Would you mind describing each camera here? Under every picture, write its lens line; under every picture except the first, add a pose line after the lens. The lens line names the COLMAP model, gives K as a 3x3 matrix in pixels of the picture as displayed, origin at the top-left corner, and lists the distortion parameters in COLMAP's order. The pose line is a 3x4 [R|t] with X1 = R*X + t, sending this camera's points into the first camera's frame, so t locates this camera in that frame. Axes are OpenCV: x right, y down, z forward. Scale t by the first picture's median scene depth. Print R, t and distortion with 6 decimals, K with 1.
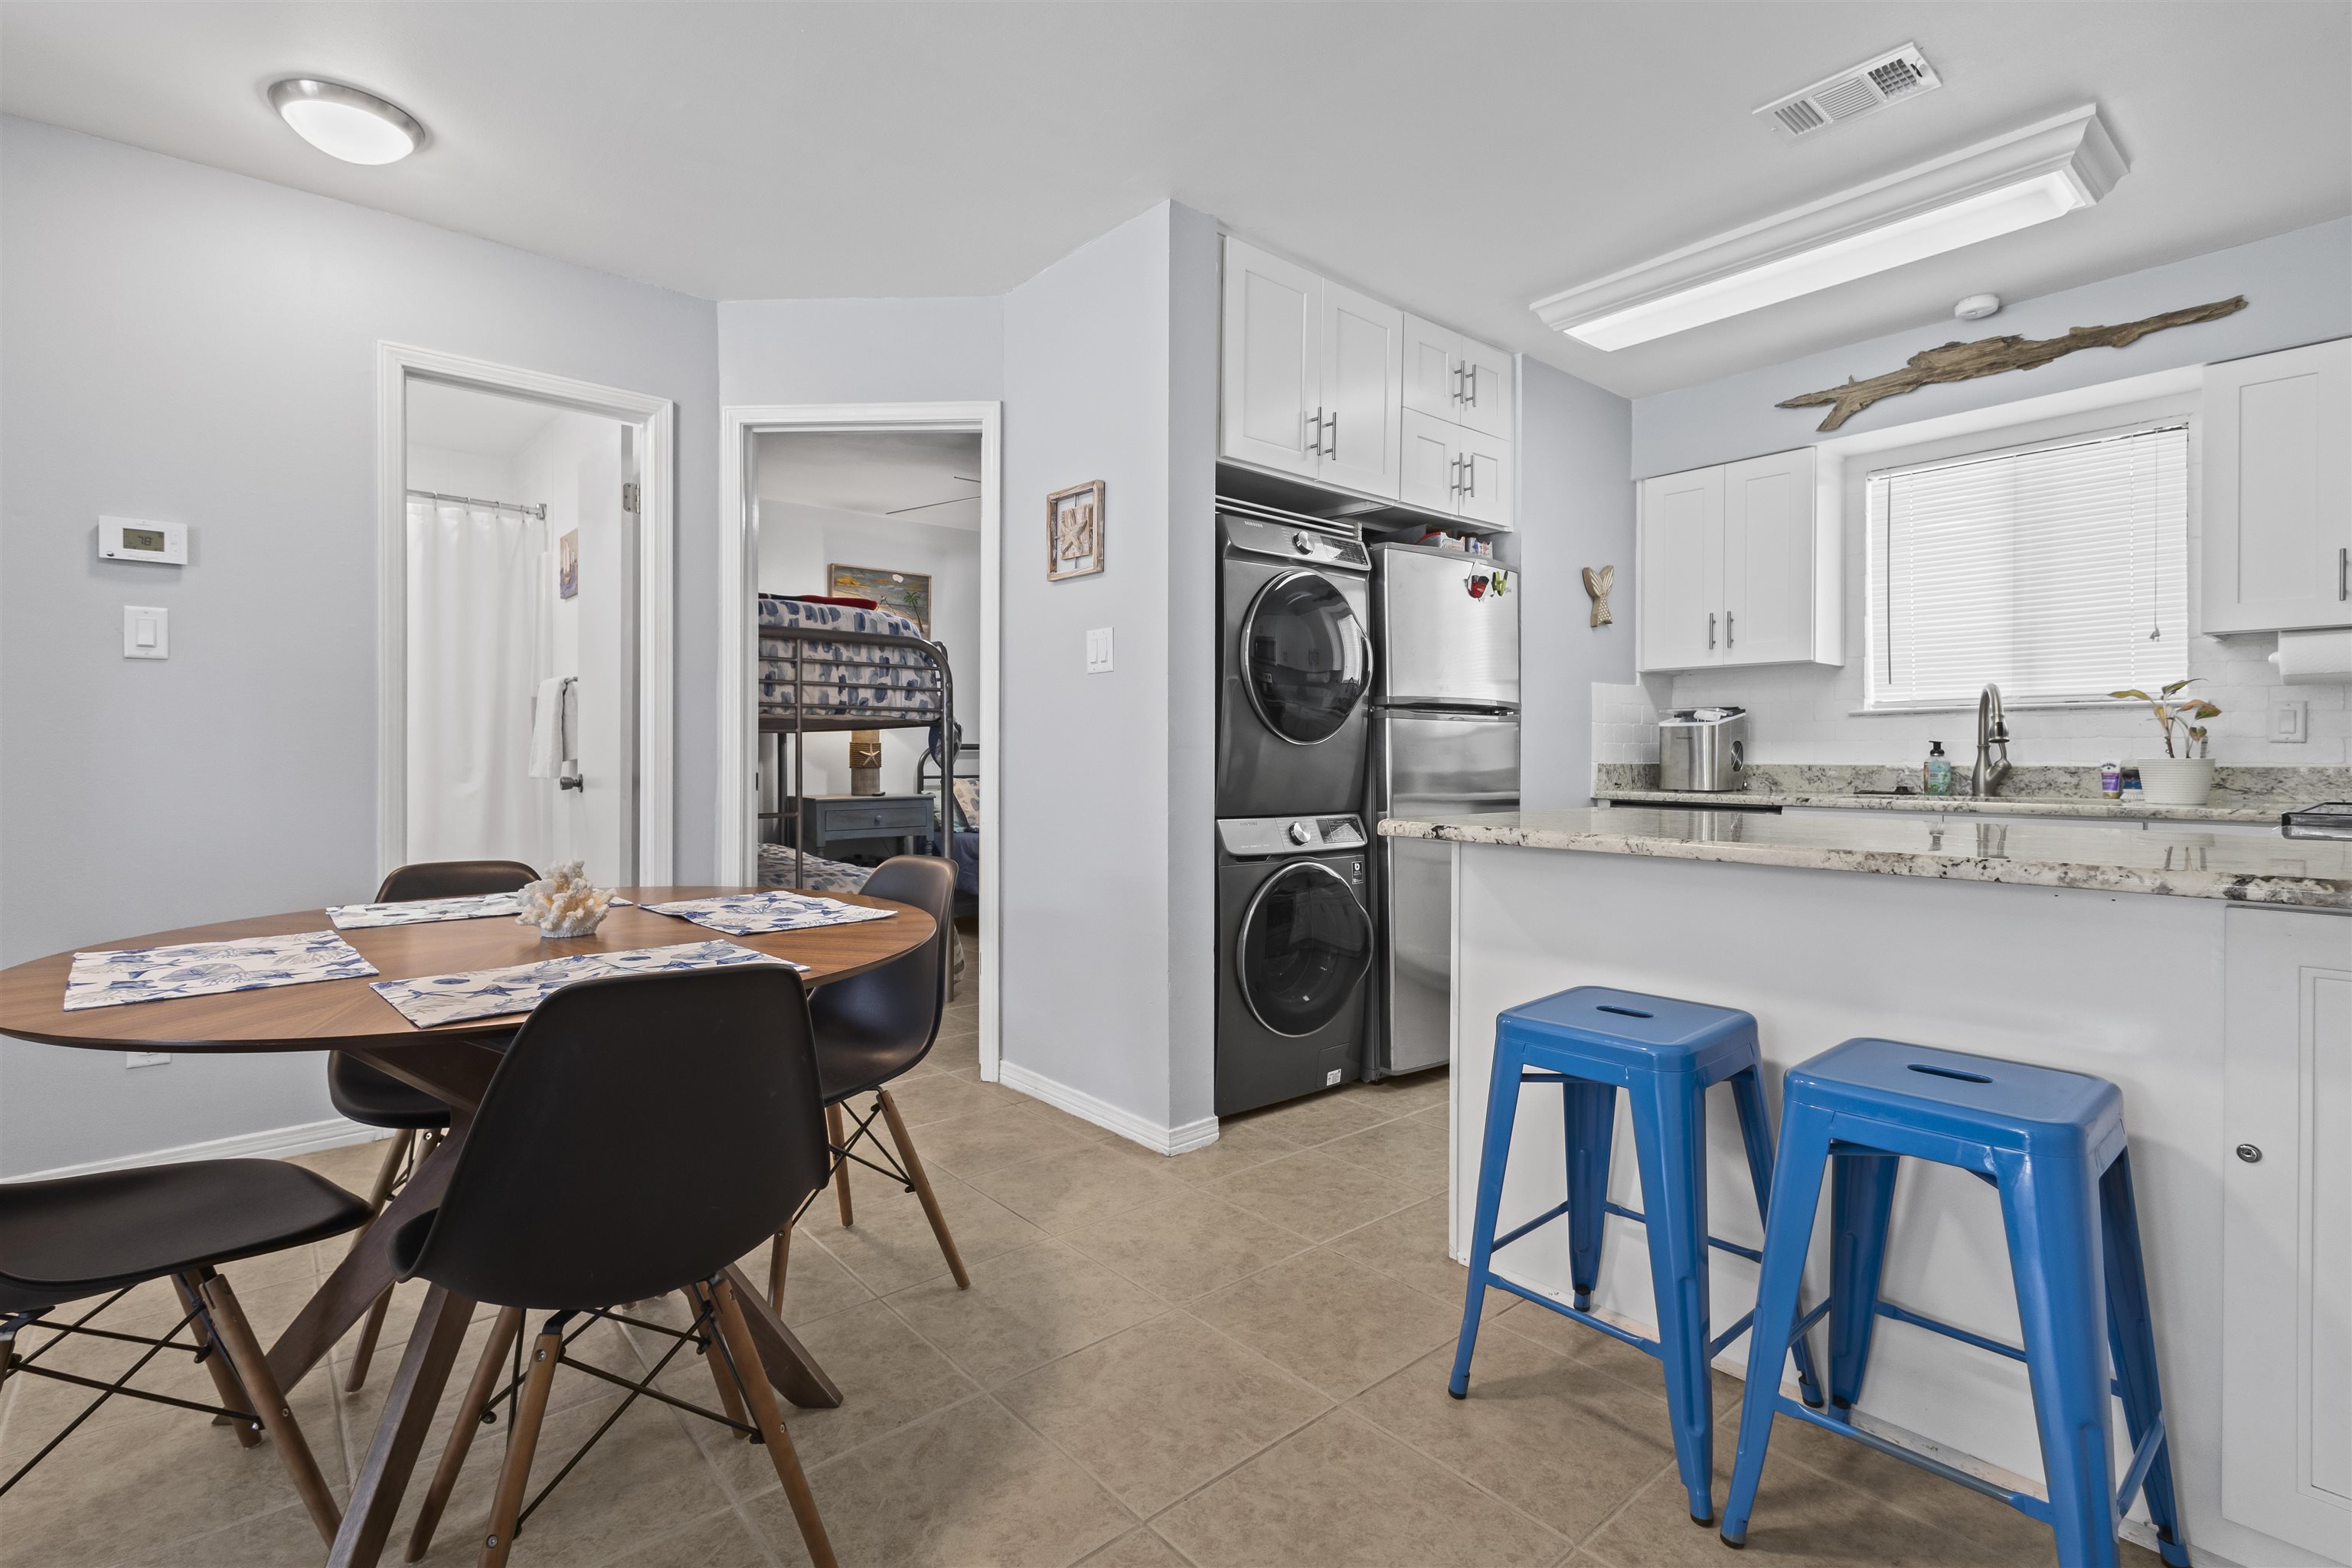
lens RADIAL K [[1078.0, 0, 1172.9], [0, 1078.0, 763.9], [0, 0, 1]] dist [0.001814, -0.000308]
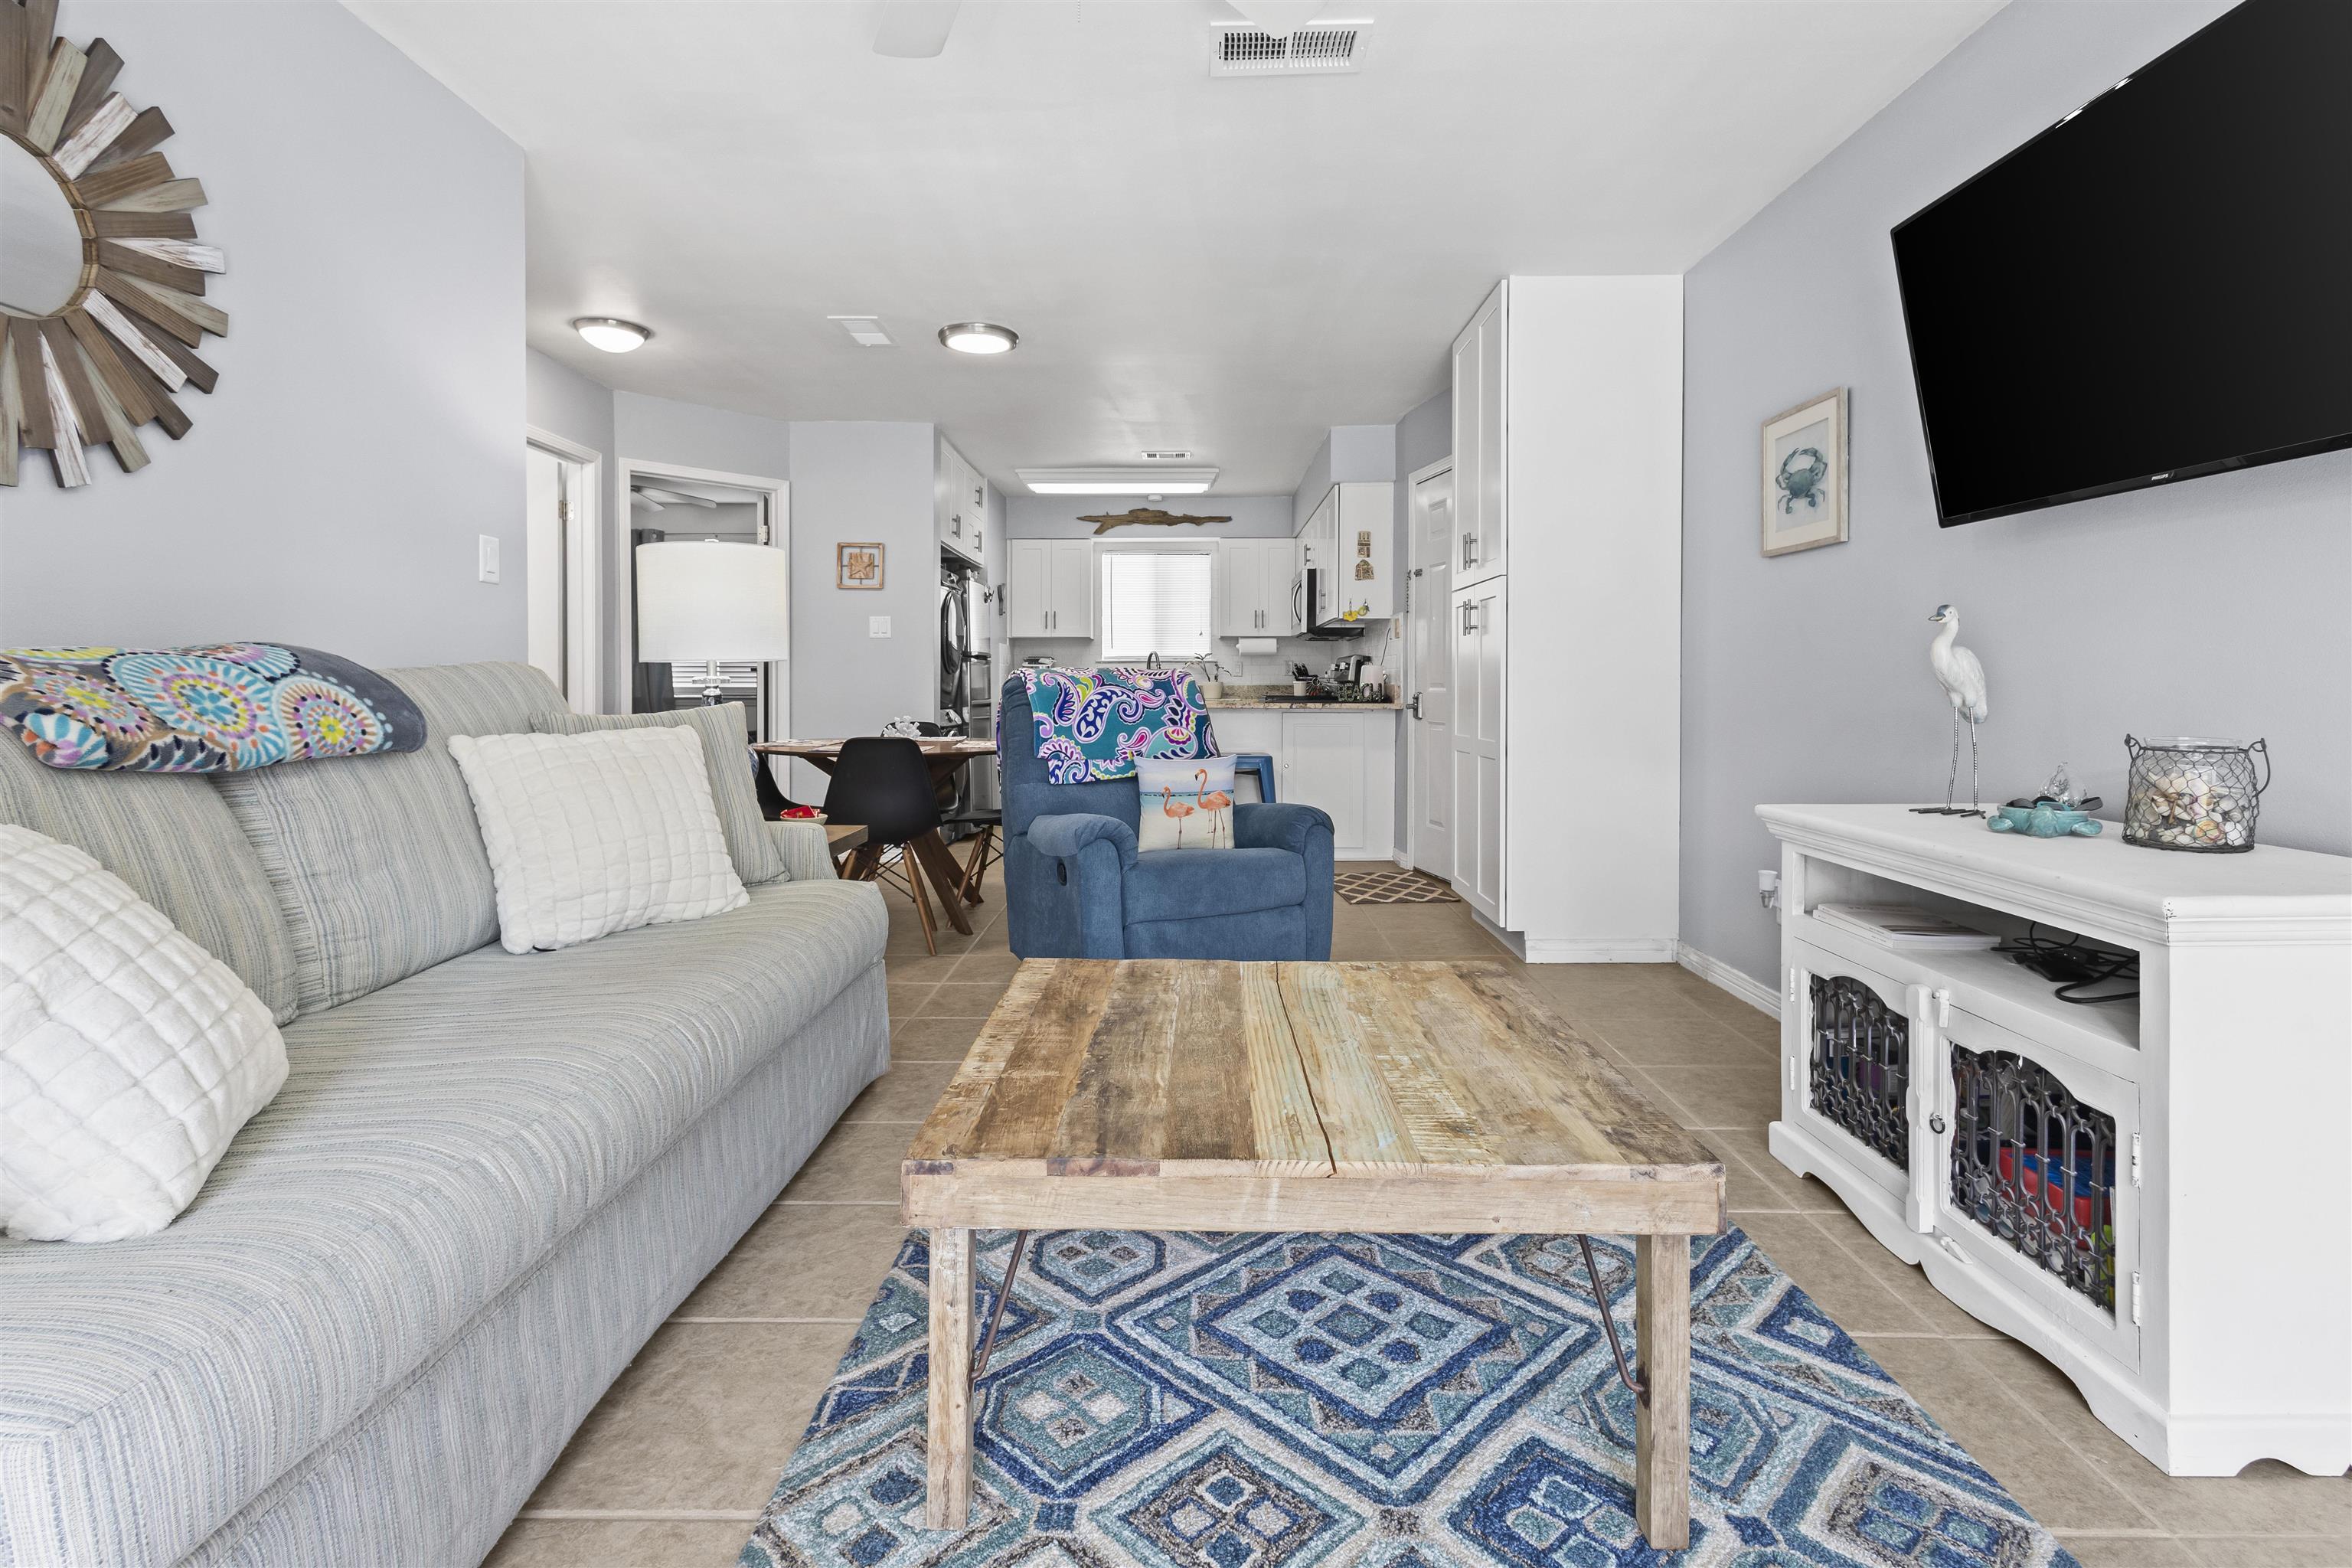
lens RADIAL K [[1104.7, 0, 1177.1], [0, 1104.7, 697.4], [0, 0, 1]] dist [0.003740, 0.000192]
pose [[0.654199, -0.009295, 0.756266, -1.014007], [0.004914, 0.999956, 0.008039, 0.009160], [-0.756307, -0.001543, 0.654215, -0.613183]]
